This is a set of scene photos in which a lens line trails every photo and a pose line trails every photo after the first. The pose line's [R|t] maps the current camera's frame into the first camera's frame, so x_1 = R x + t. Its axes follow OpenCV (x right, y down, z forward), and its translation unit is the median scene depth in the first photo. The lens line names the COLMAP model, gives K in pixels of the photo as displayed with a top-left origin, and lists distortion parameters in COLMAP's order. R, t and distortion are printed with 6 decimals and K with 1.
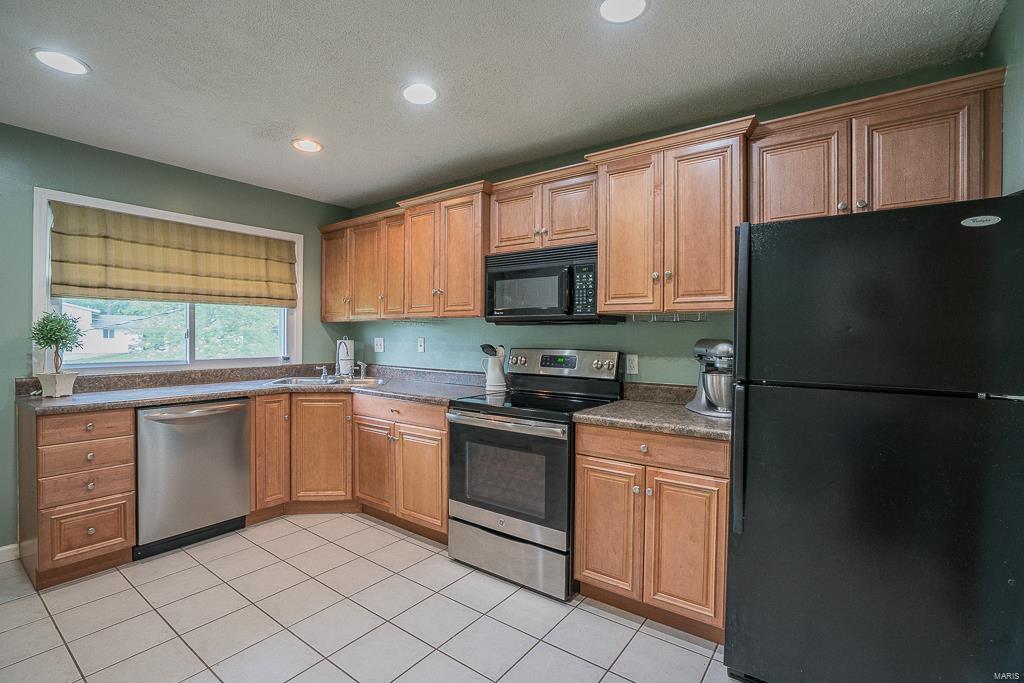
lens RADIAL K [[469.7, 0, 509.9], [0, 469.7, 340.1], [0, 0, 1]] dist [-0.063044, 0.026828]
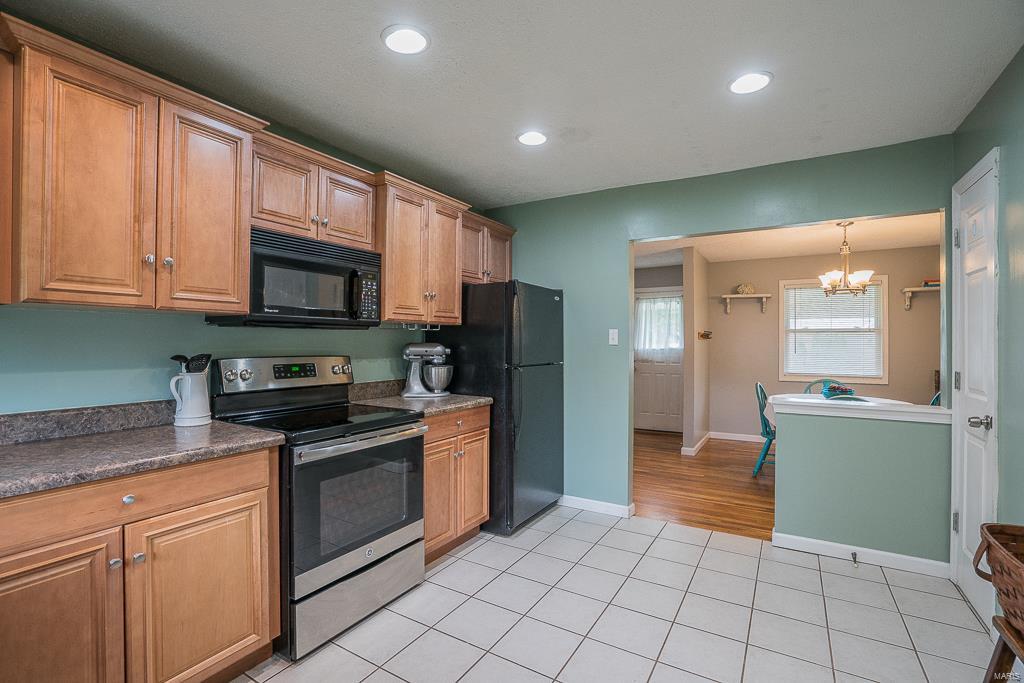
lens RADIAL K [[469.7, 0, 509.9], [0, 469.7, 340.1], [0, 0, 1]] dist [-0.063044, 0.026828]
pose [[-0.088088, -0.004373, 0.996103, -0.669899], [0.003003, 0.999985, 0.004656, -0.011501], [-0.996108, 0.003401, -0.088074, 0.591834]]
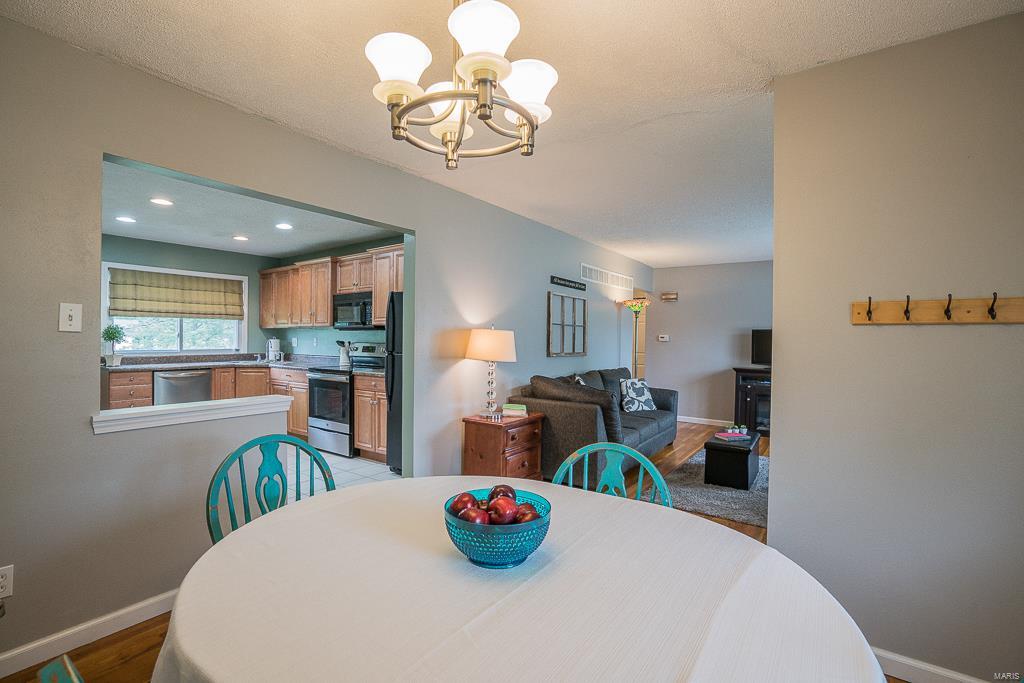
lens RADIAL K [[469.7, 0, 509.9], [0, 469.7, 340.1], [0, 0, 1]] dist [-0.063044, 0.026828]
pose [[0.999867, -0.000607, 0.016312, 0.570844], [0.000729, 0.999972, -0.007511, 0.020020], [-0.016307, 0.007522, 0.999839, -0.821841]]
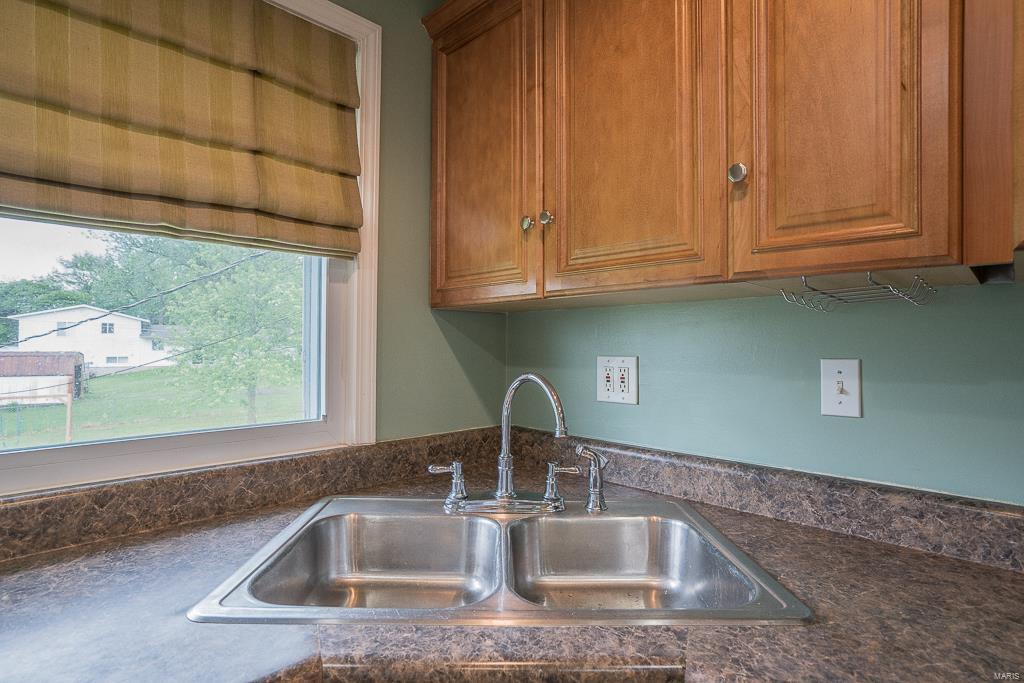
lens RADIAL K [[525.8, 0, 507.5], [0, 525.8, 340.5], [0, 0, 1]] dist [-0.057827, 0.037502]
pose [[0.989672, -0.004860, -0.143269, -0.375990], [0.002023, 0.999799, -0.019943, -0.010987], [0.143337, 0.019447, 0.989483, 0.808122]]
